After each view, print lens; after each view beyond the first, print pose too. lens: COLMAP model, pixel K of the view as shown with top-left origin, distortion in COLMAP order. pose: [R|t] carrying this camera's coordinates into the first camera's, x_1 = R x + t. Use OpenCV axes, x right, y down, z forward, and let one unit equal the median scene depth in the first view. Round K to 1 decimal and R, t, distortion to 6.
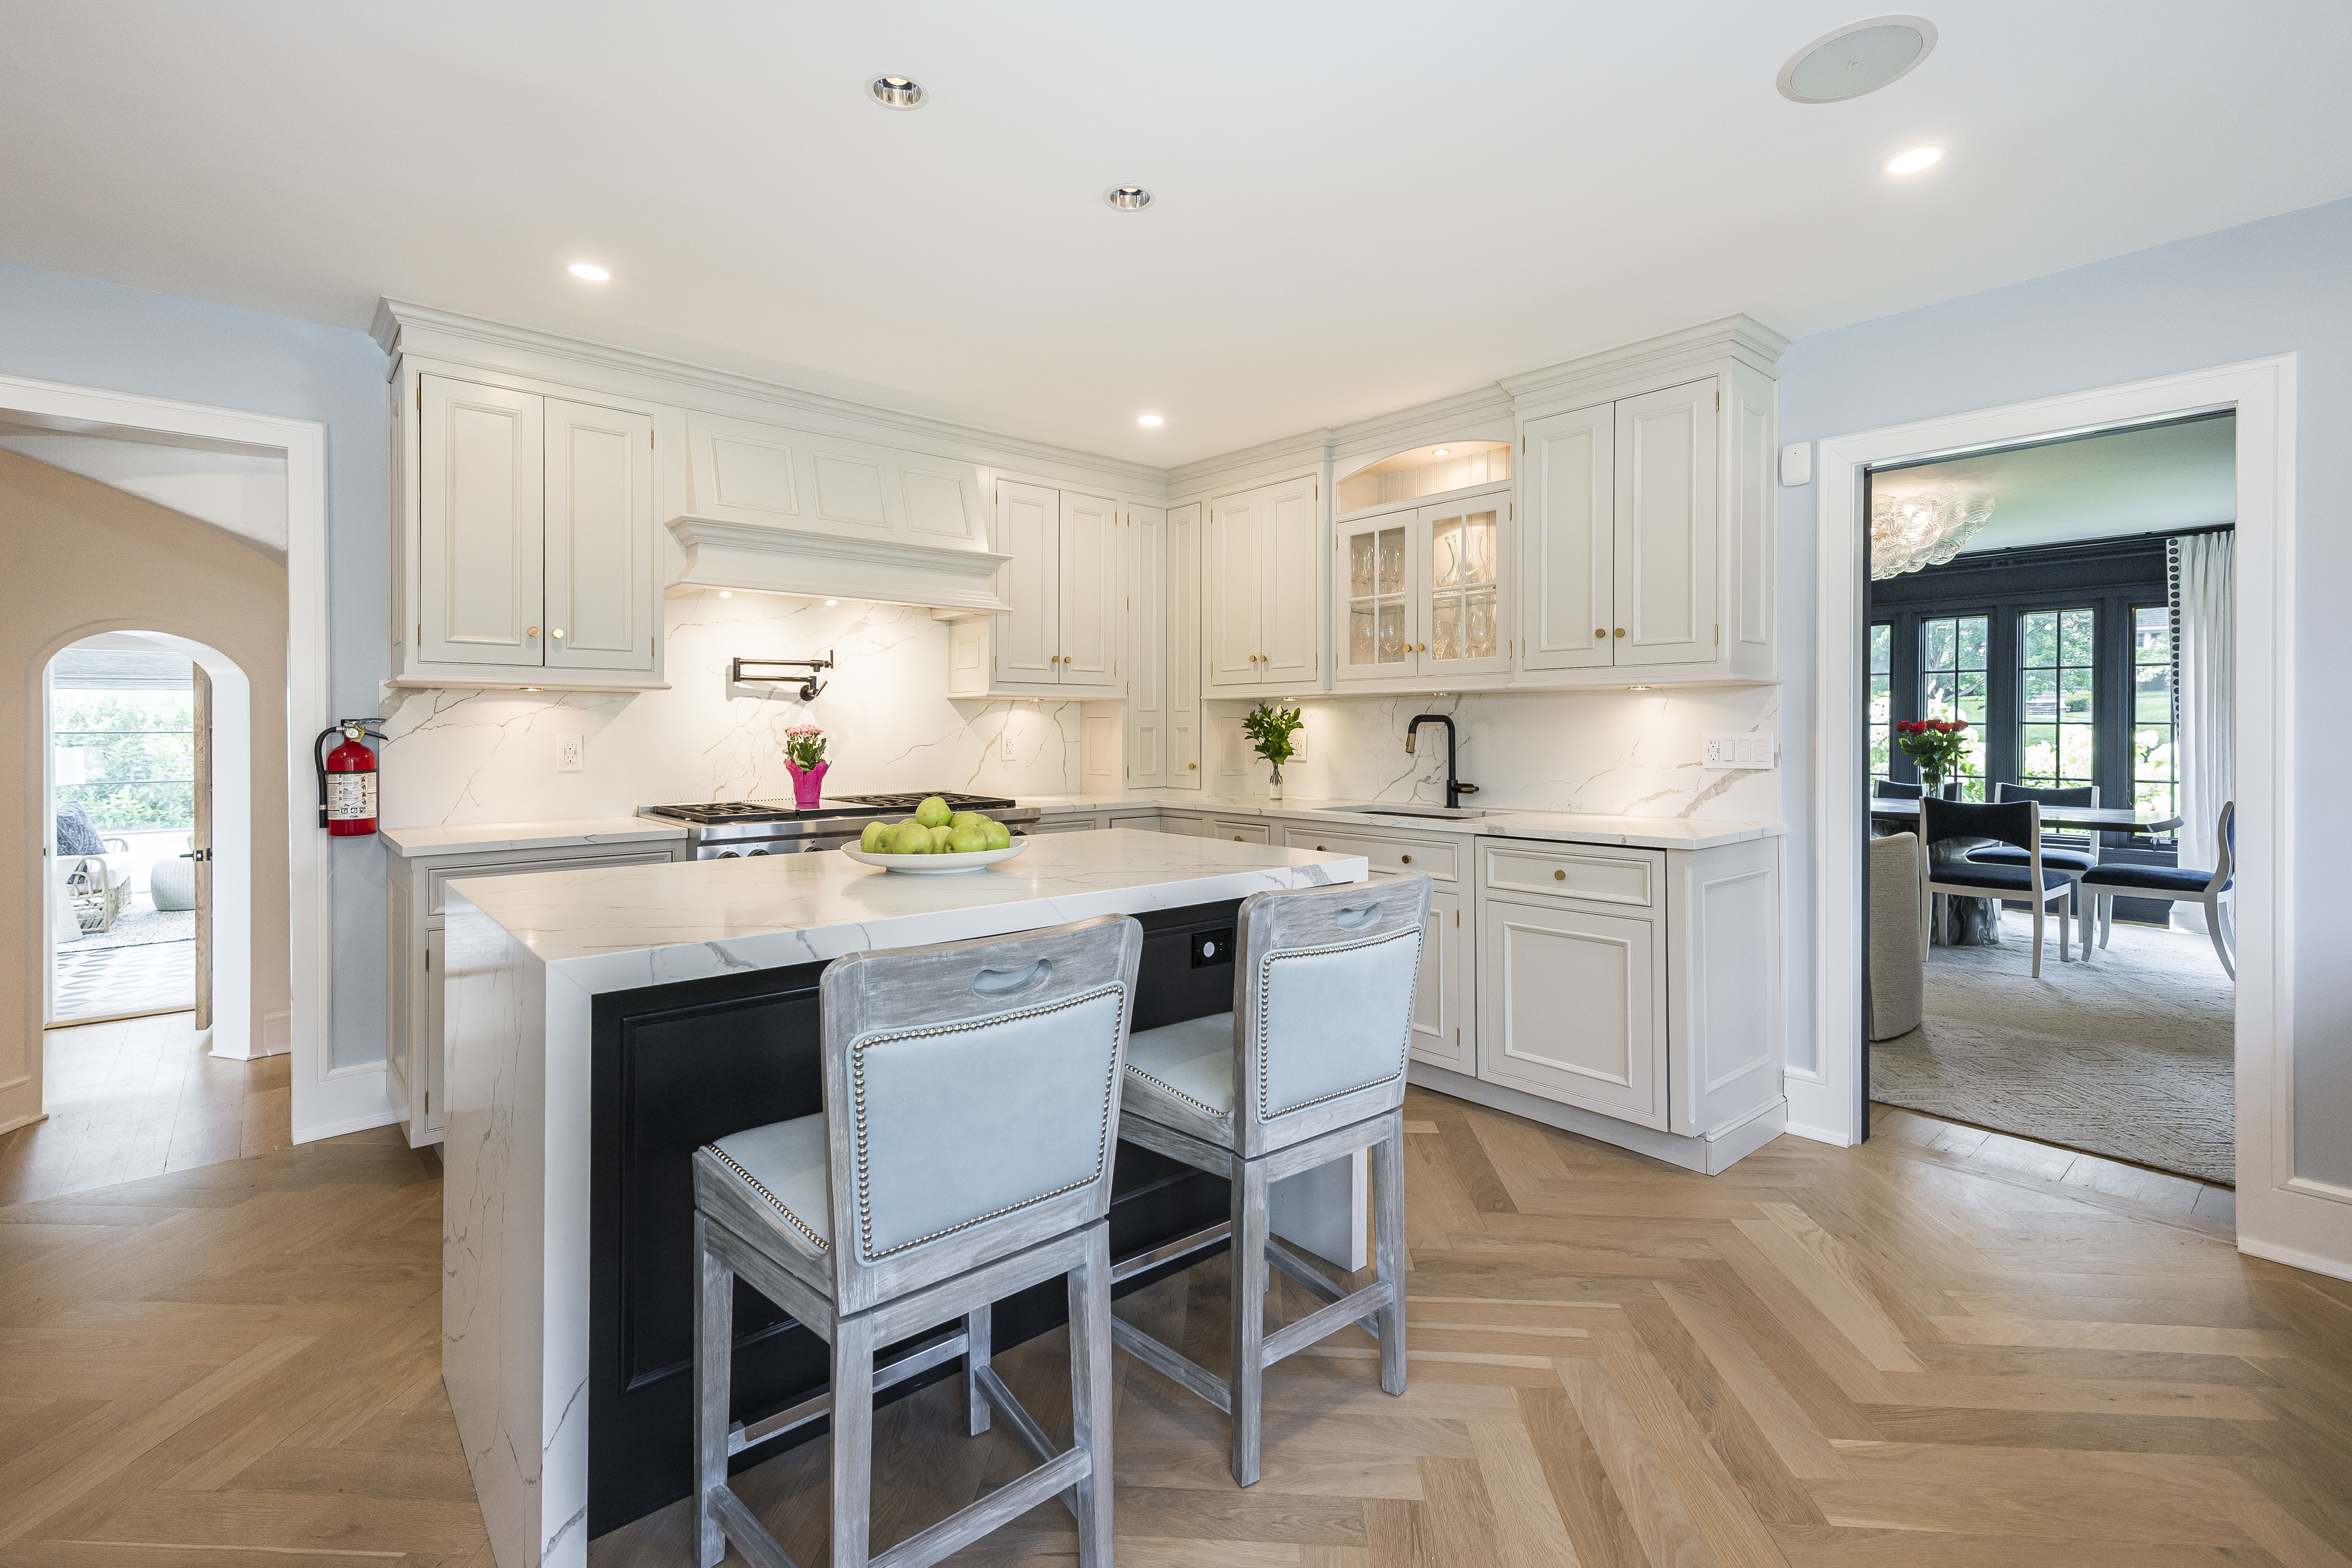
lens RADIAL K [[1065.9, 0, 1179.1], [0, 1065.9, 732.8], [0, 0, 1]] dist [0.020542, -0.000094]
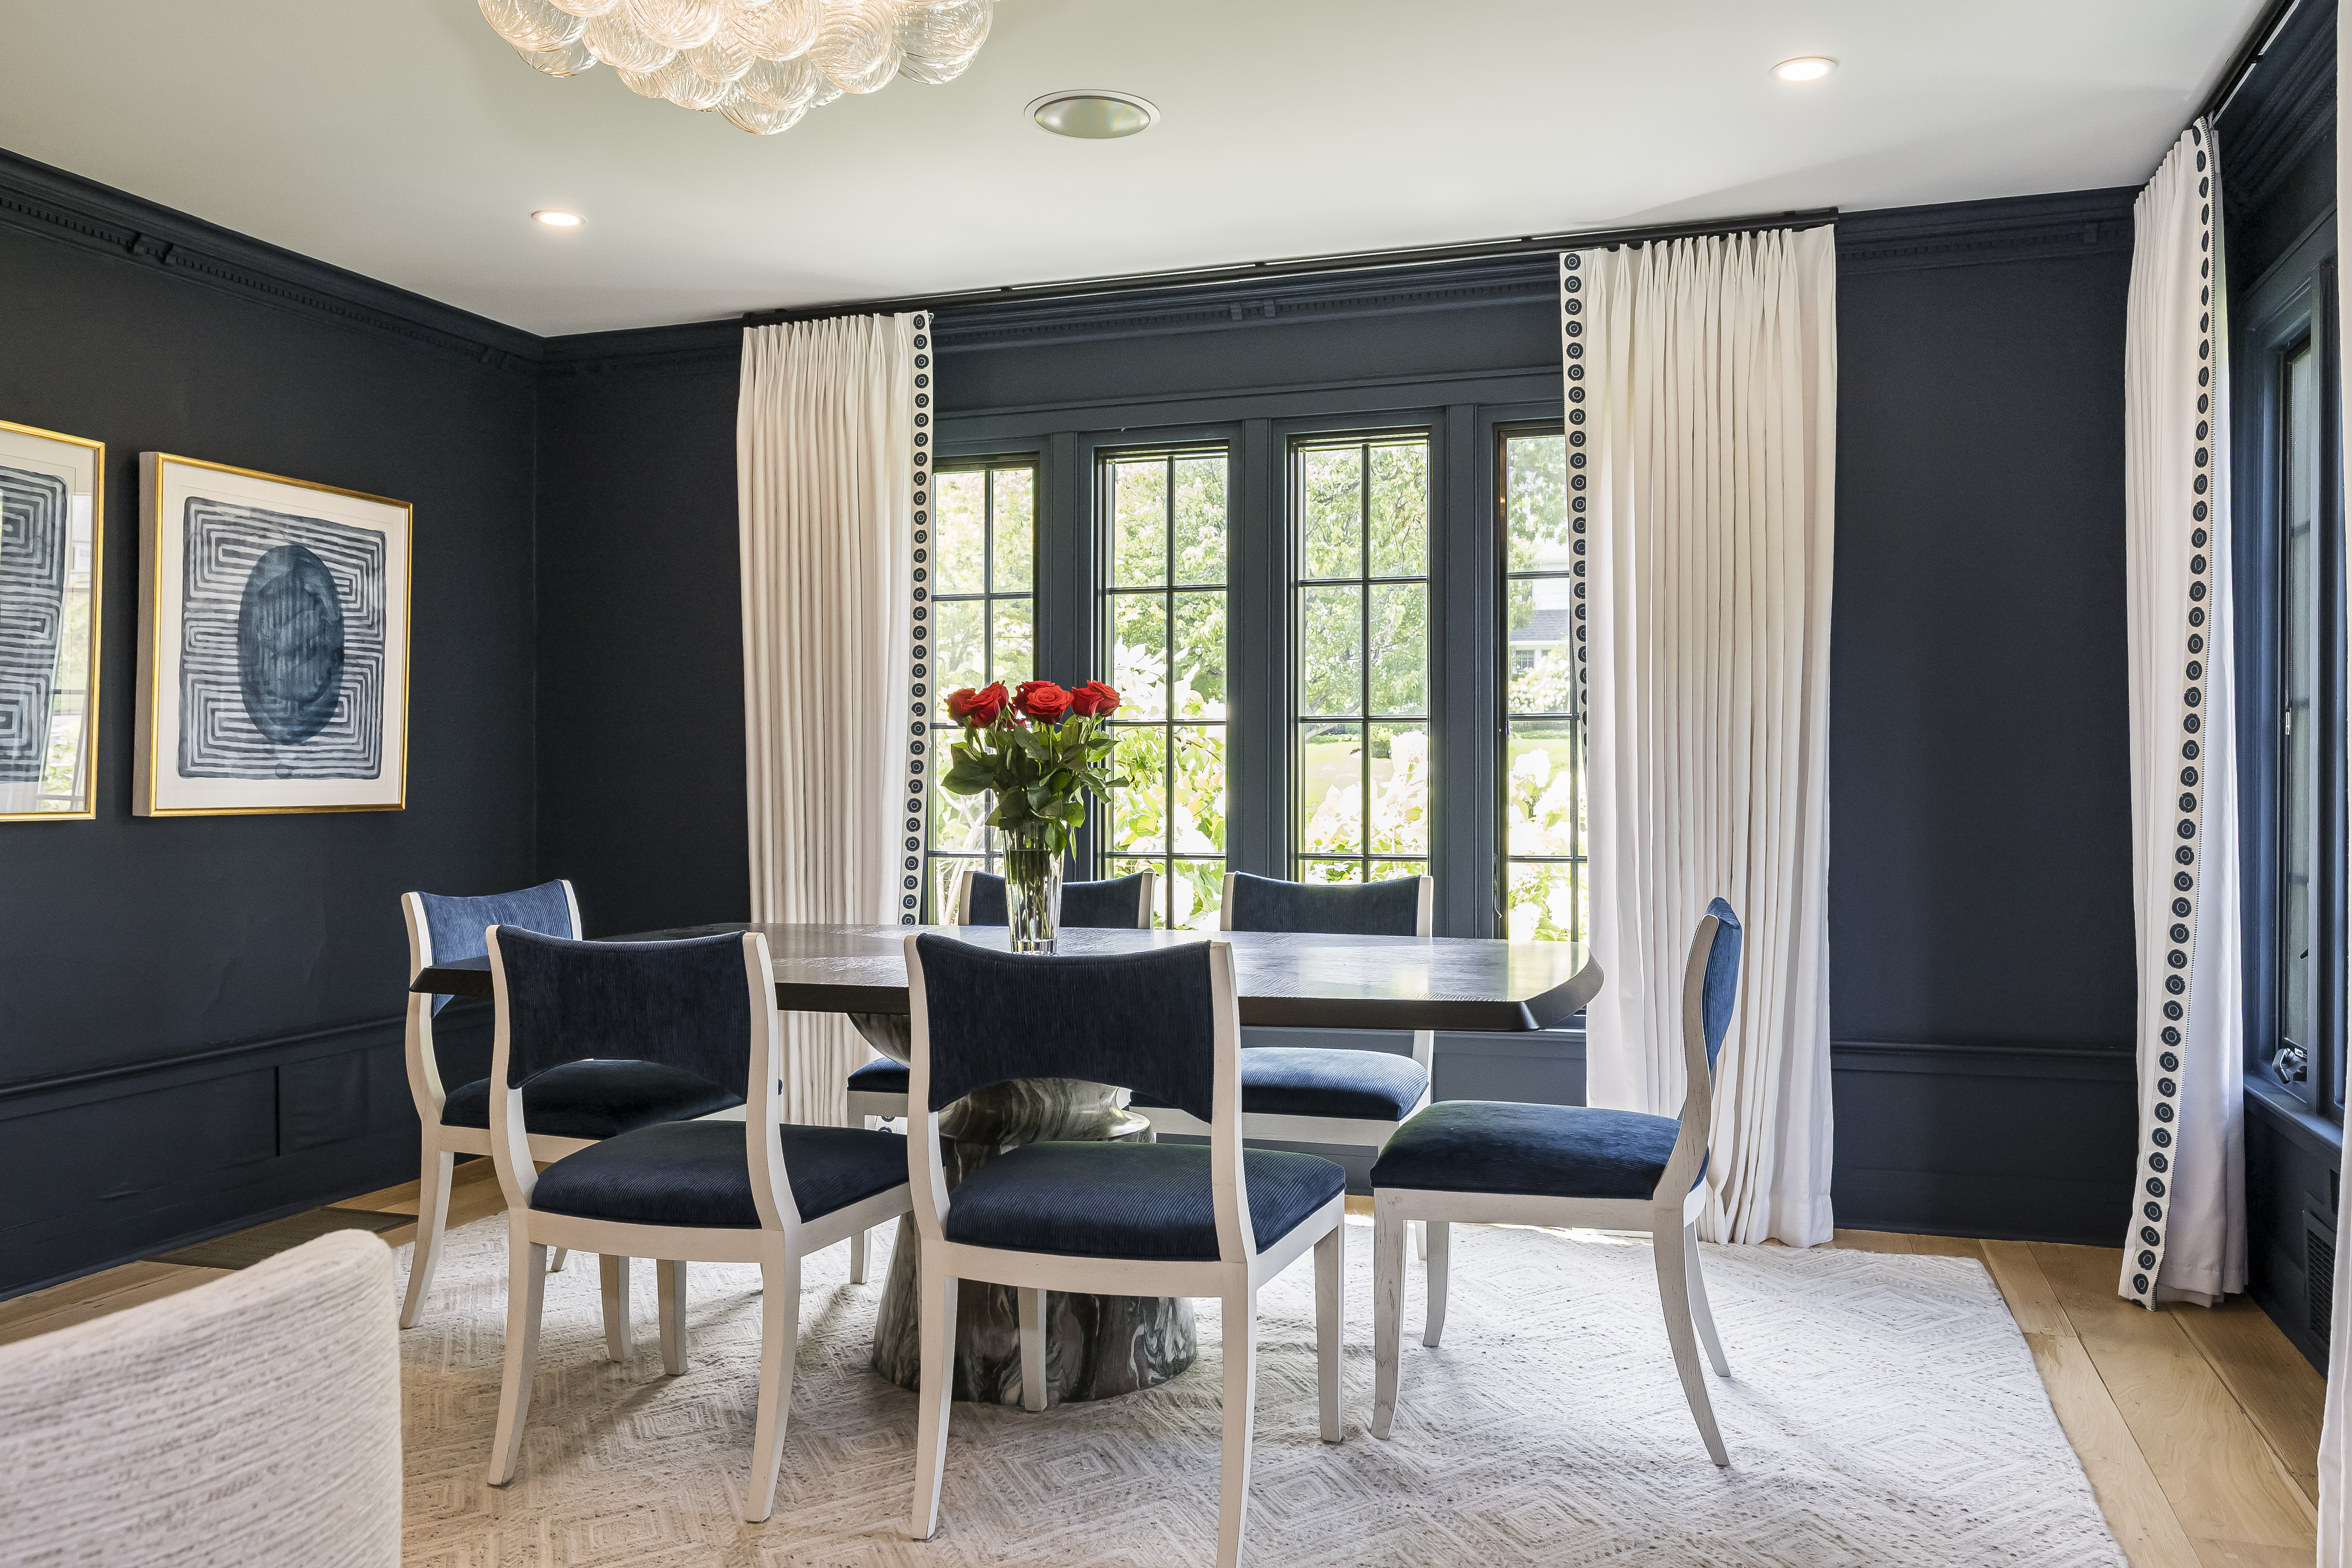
lens RADIAL K [[1769.2, 0, 1177.6], [0, 1769.2, 785.7], [0, 0, 1]] dist [-0.007824, -0.000642]
pose [[0.864545, -0.002452, 0.502549, 0.450624], [0.004931, 0.999981, -0.003604, 0.018646], [-0.502531, 0.005594, 0.864541, 0.497829]]
